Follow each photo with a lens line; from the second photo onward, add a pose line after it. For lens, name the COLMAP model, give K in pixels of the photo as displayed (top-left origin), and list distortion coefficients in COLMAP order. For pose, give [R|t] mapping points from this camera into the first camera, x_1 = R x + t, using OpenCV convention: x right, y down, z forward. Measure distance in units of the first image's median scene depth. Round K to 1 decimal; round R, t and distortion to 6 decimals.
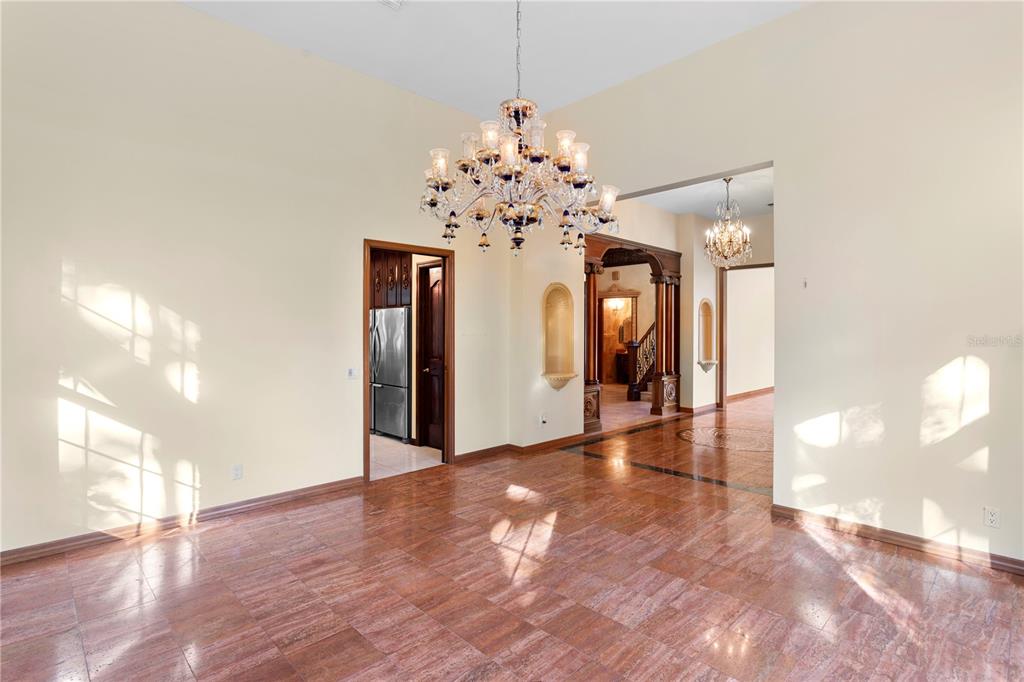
lens RADIAL K [[502.3, 0, 518.2], [0, 502.3, 334.0], [0, 0, 1]] dist [0.003218, 0.001577]
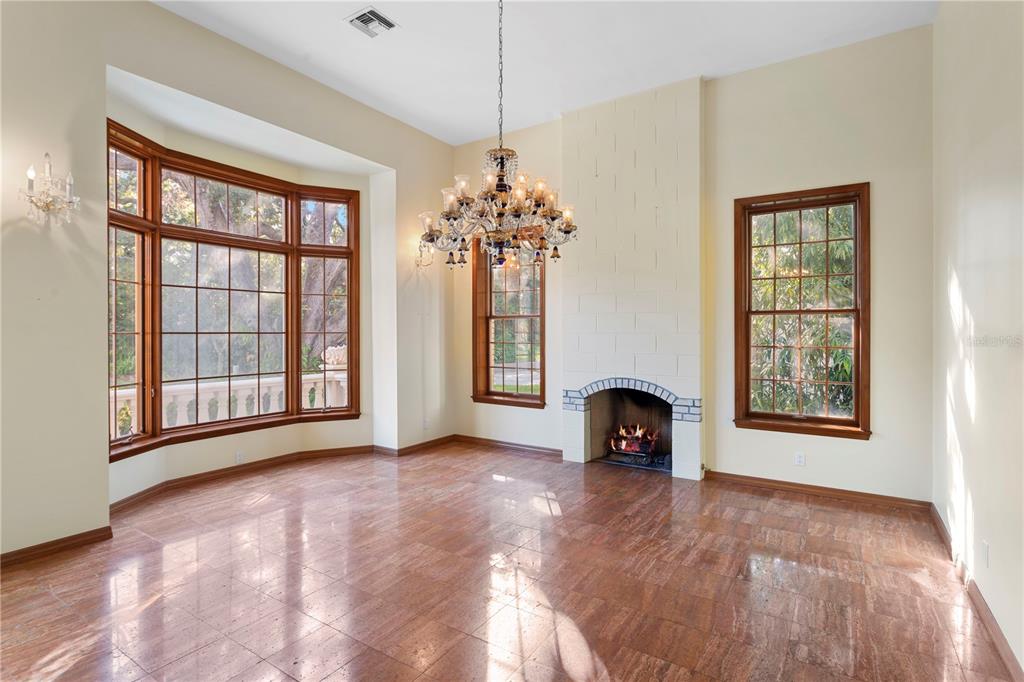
lens RADIAL K [[502.3, 0, 518.2], [0, 502.3, 334.0], [0, 0, 1]] dist [0.003218, 0.001577]
pose [[-0.974078, 0.003400, -0.226187, 0.220945], [-0.000220, 0.999872, 0.015978, -0.021009], [0.226212, 0.015613, -0.973953, 2.032203]]
